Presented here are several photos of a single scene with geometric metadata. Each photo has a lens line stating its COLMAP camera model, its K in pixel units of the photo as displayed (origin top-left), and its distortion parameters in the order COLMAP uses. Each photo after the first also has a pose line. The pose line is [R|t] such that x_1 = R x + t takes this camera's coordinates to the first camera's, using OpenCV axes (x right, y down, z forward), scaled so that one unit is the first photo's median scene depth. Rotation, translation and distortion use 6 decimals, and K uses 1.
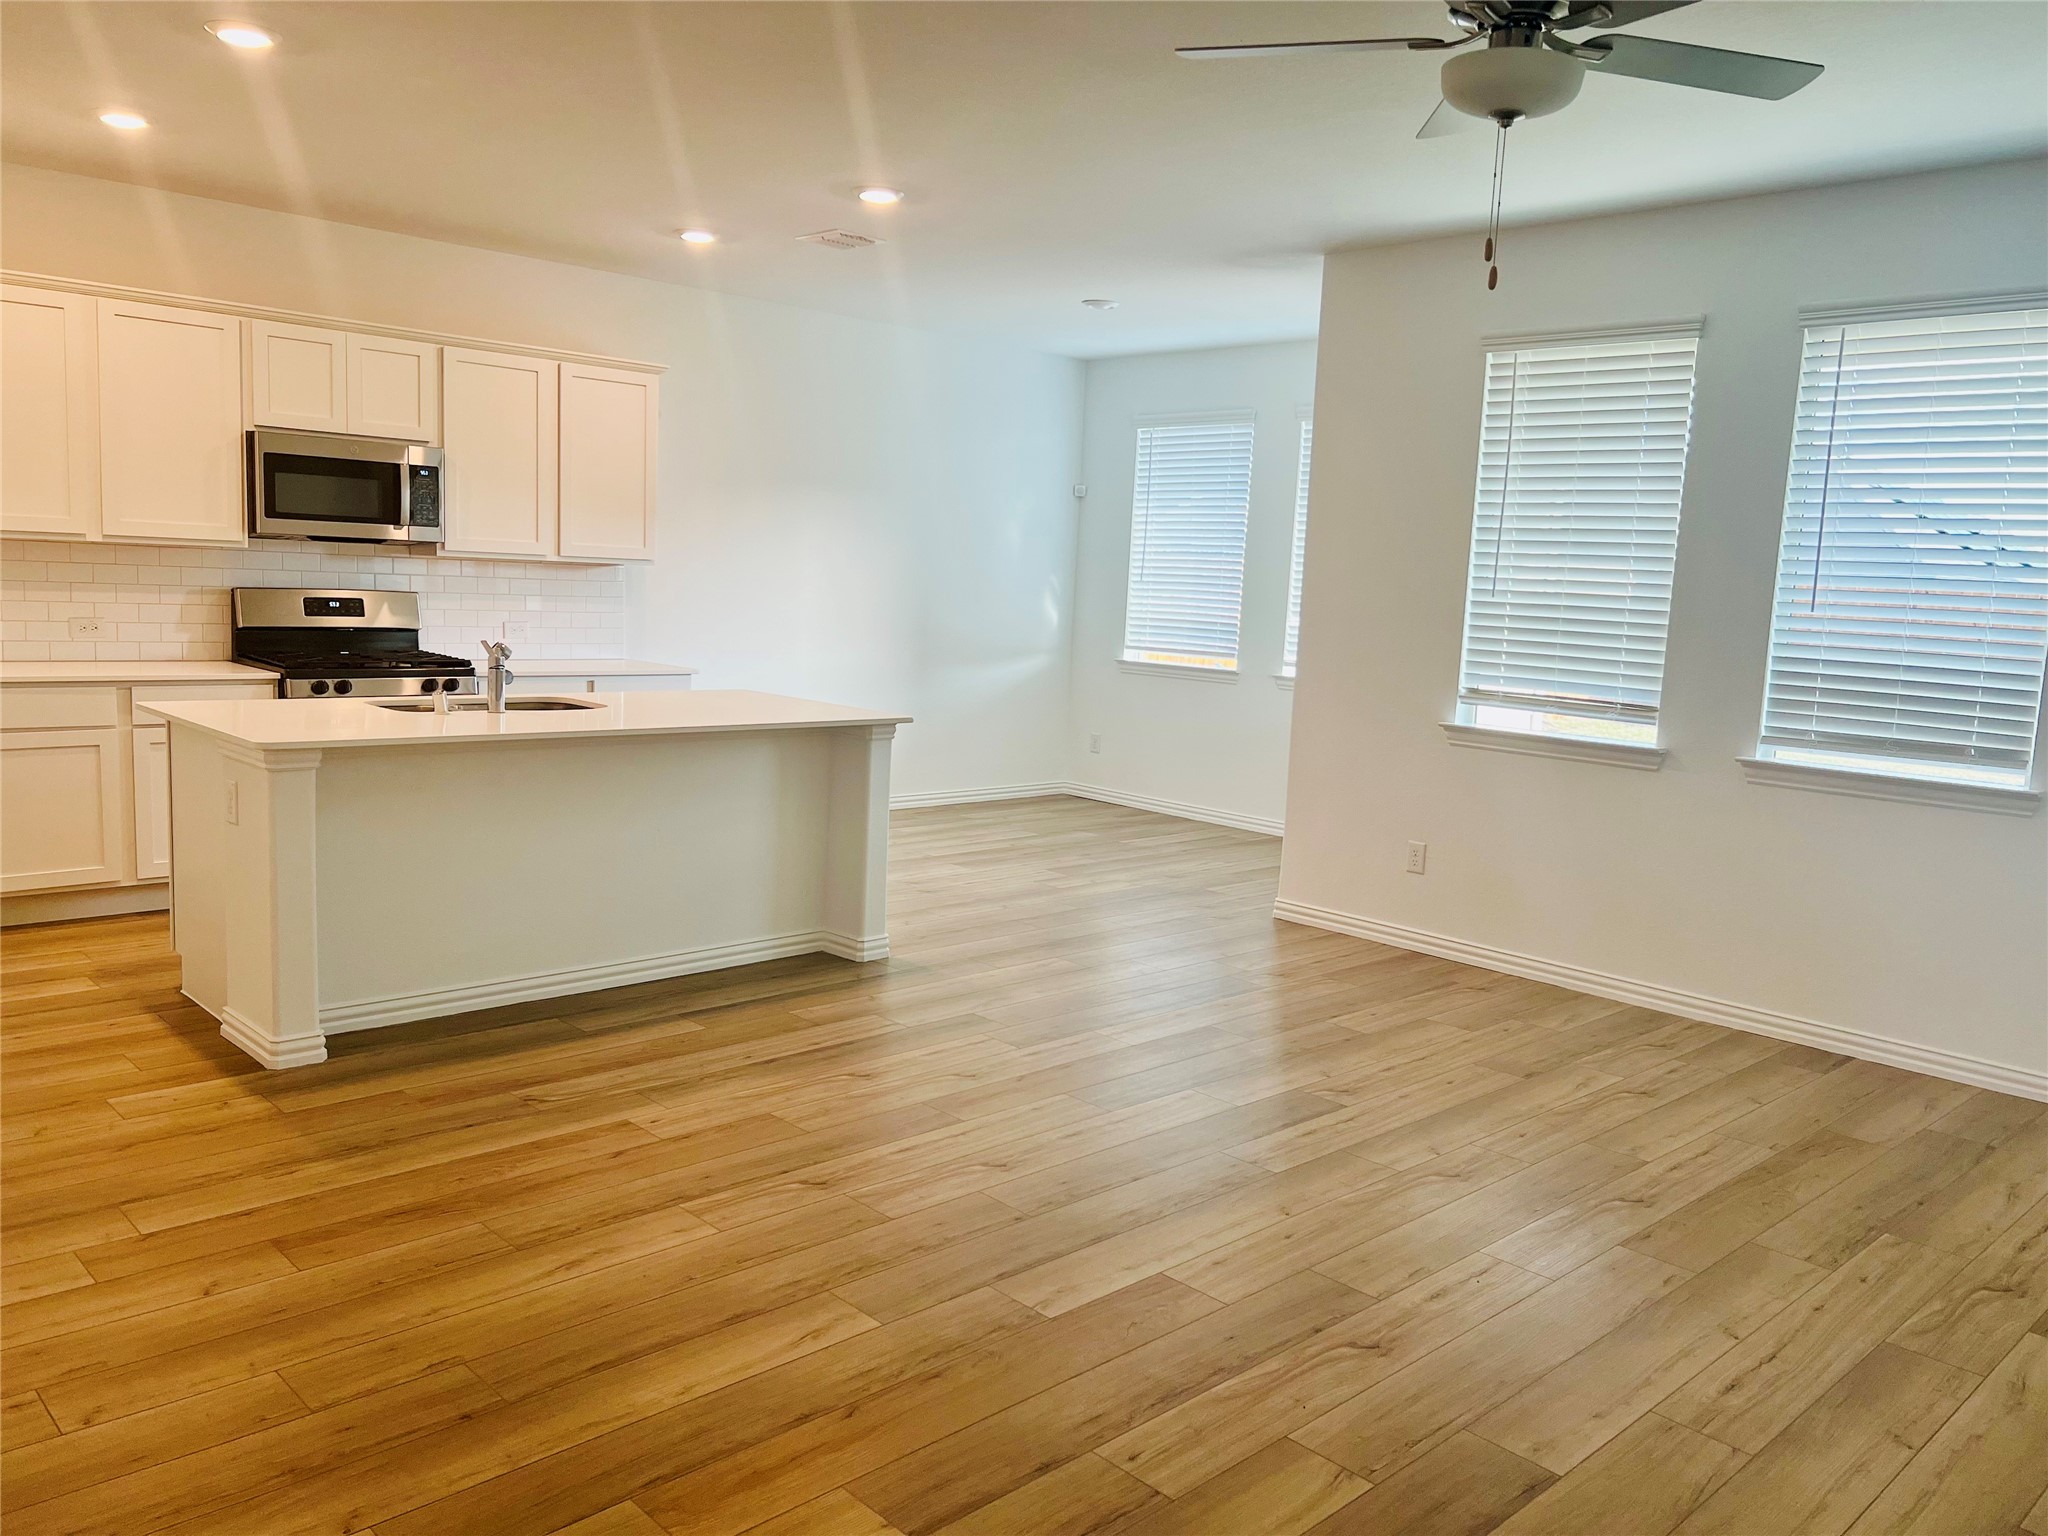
lens RADIAL K [[1546.1, 0, 1016.8], [0, 1546.1, 774.9], [0, 0, 1]] dist [0.050230, -0.057981]
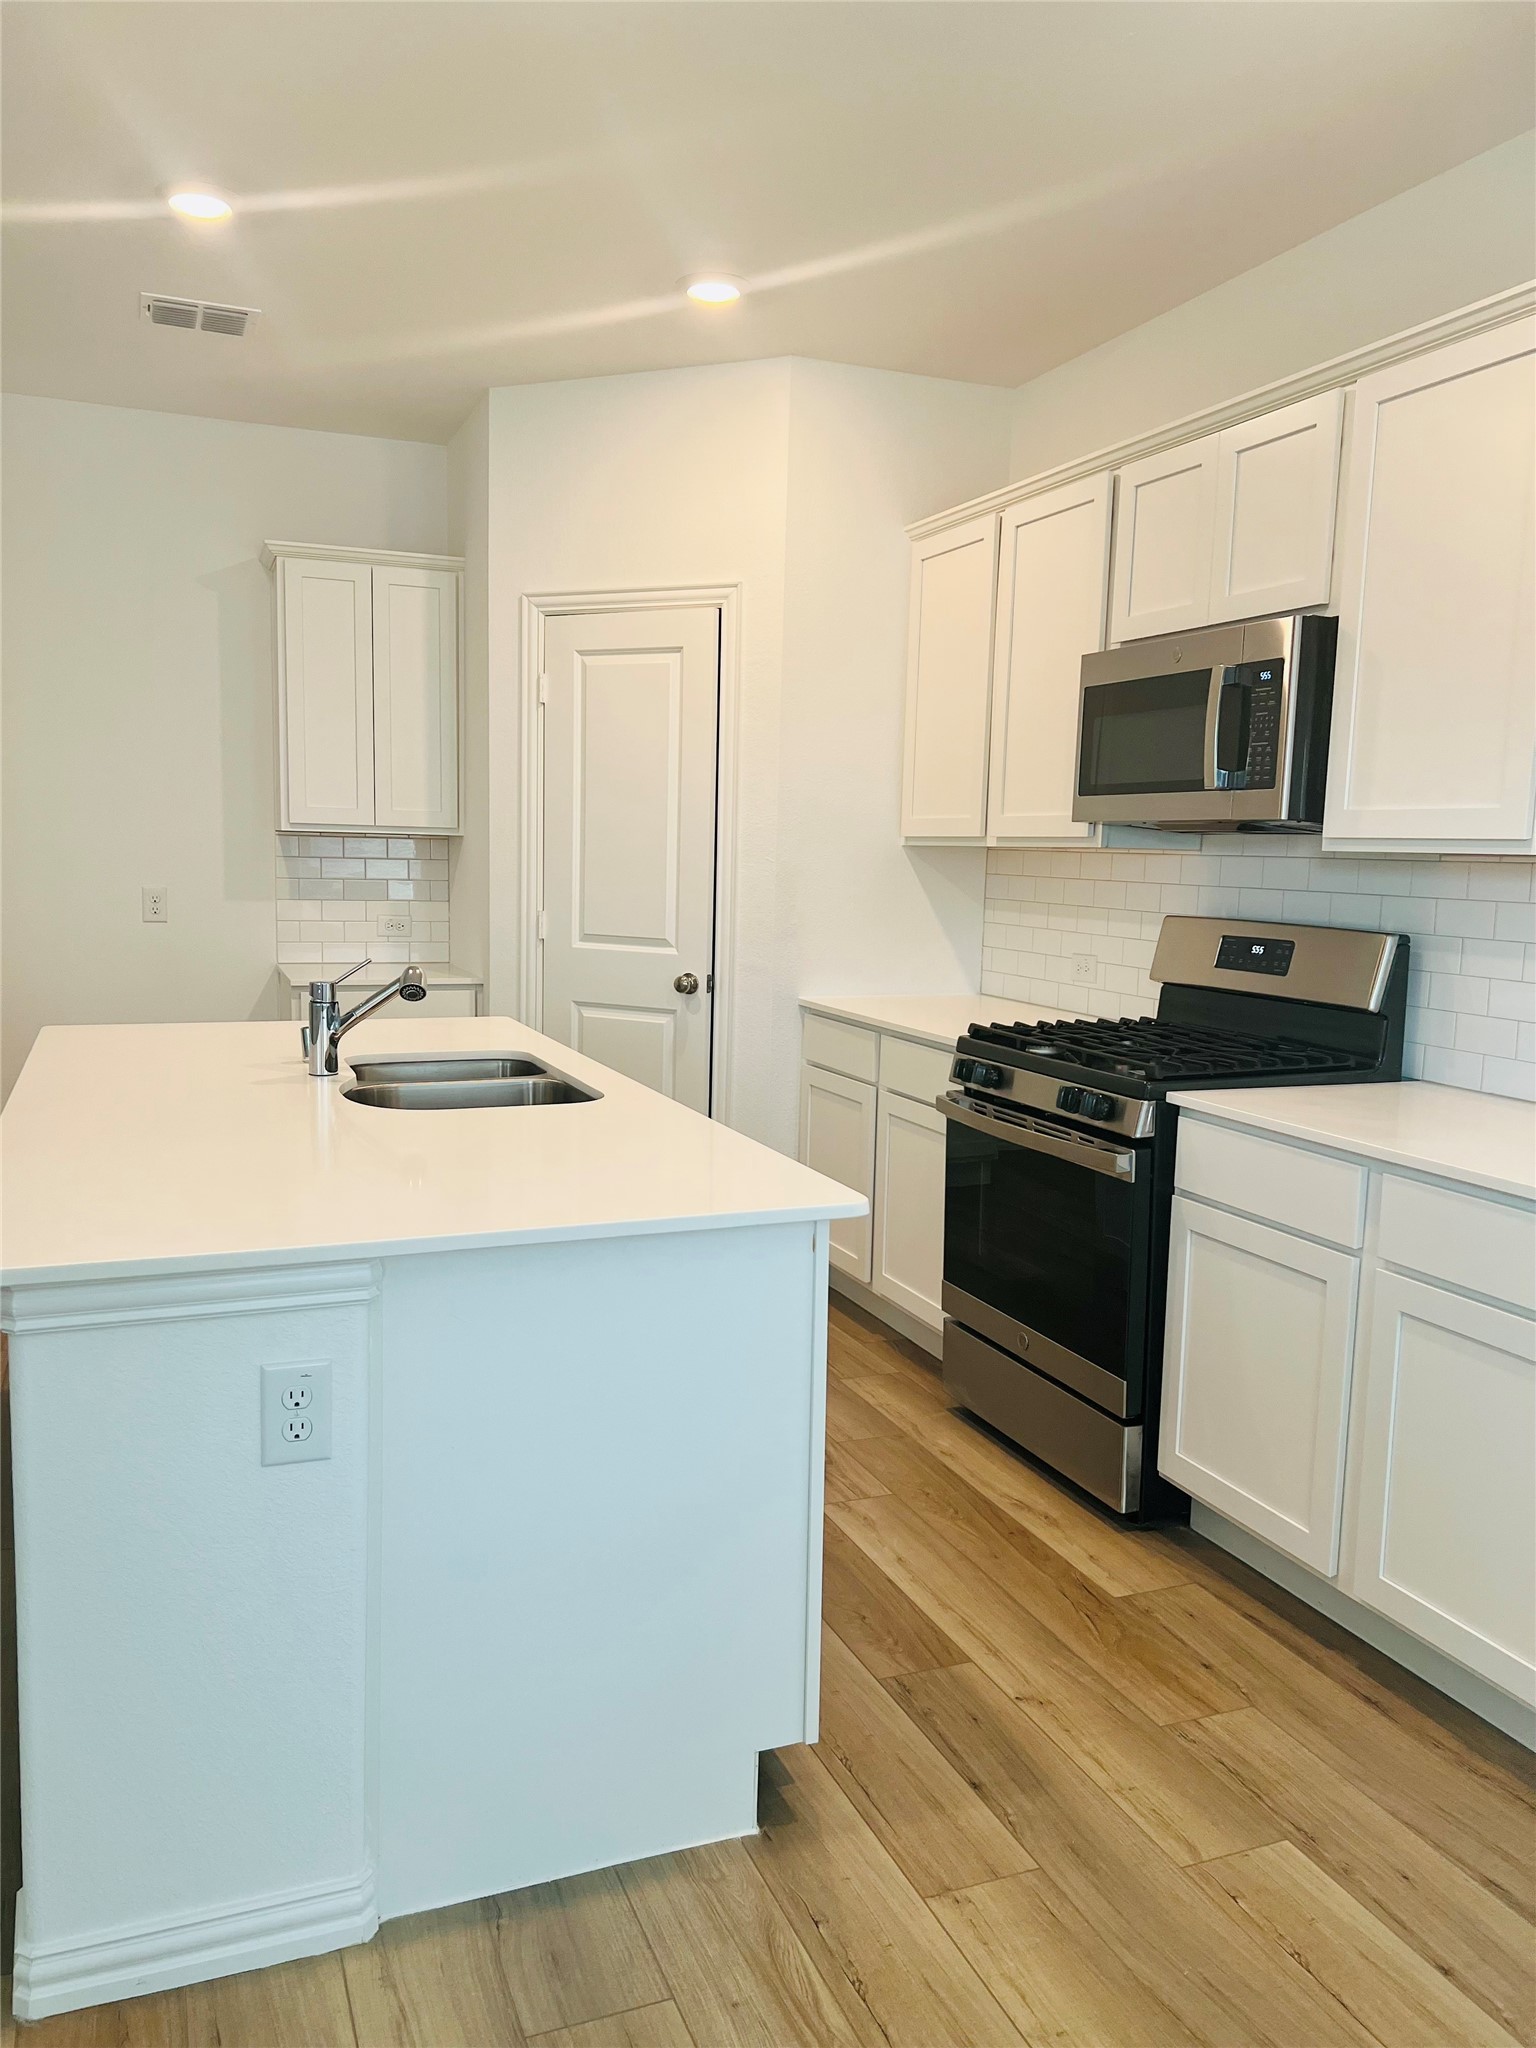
lens RADIAL K [[1535.7, 0, 761.9], [0, 1535.7, 1027.9], [0, 0, 1]] dist [0.059050, -0.000058]
pose [[-0.364397, 0.054306, -0.929659, 0.140075], [-0.160189, 0.979762, 0.120021, -0.139525], [0.917363, 0.192656, -0.348324, 1.206144]]
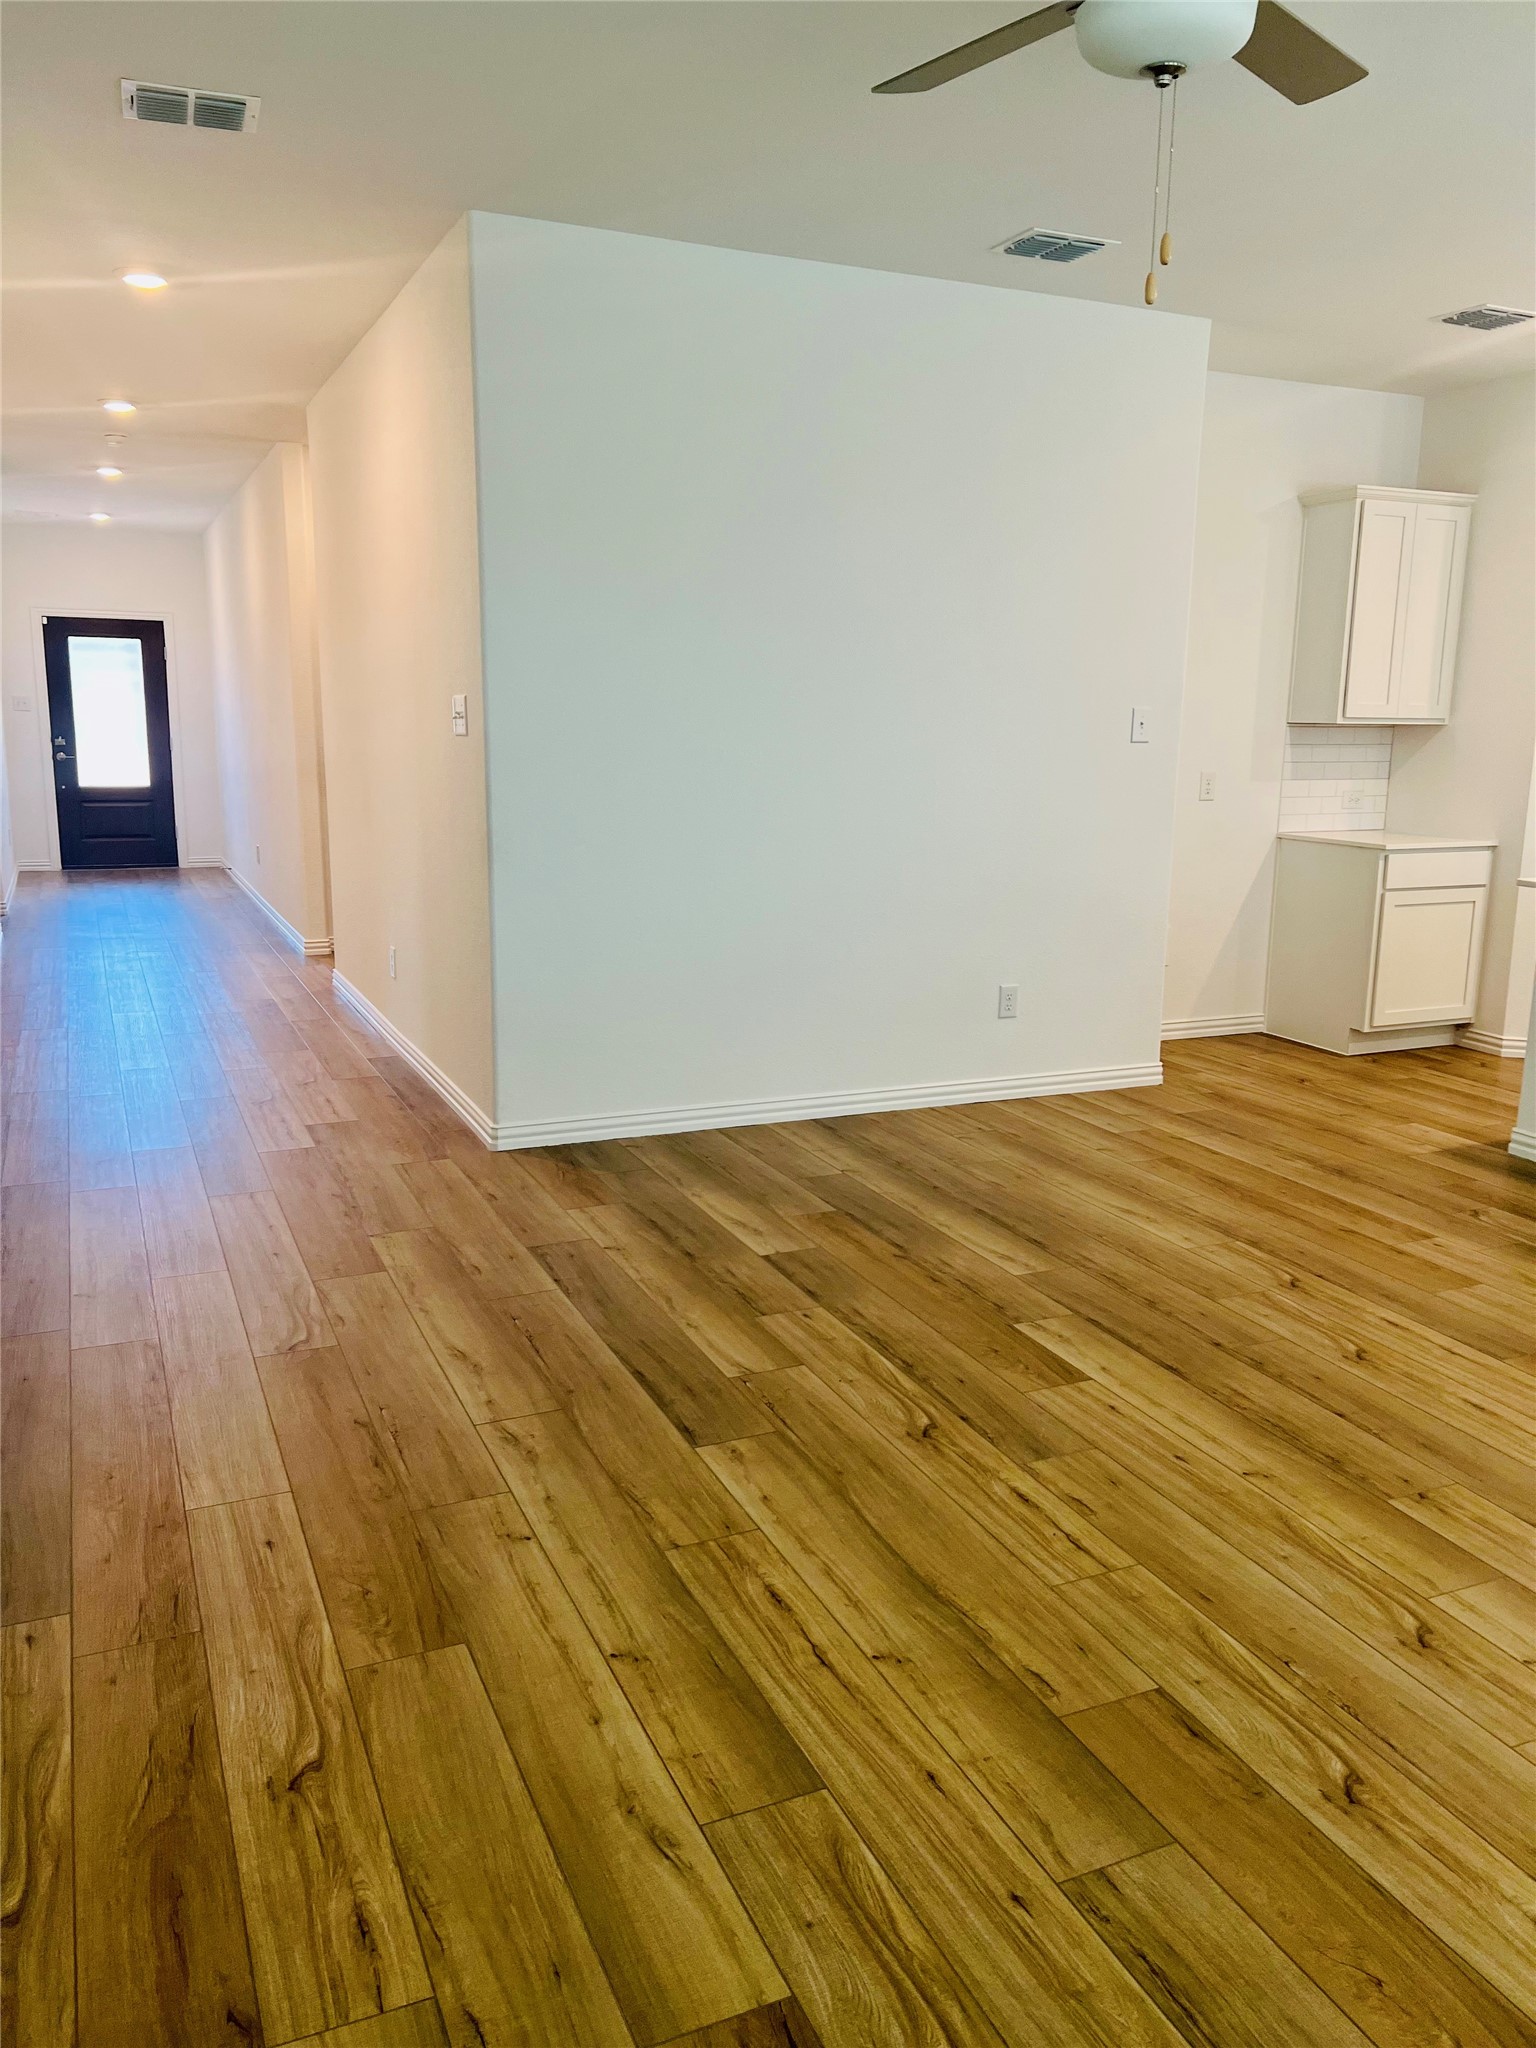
lens RADIAL K [[1546.1, 0, 801.6], [0, 1546.1, 1023.0], [0, 0, 1]] dist [0.050230, -0.057981]
pose [[-0.319817, 0.136434, -0.937605, 0.618165], [-0.152191, 0.969331, 0.192963, -0.045043], [0.935177, 0.204408, -0.289244, 0.605494]]
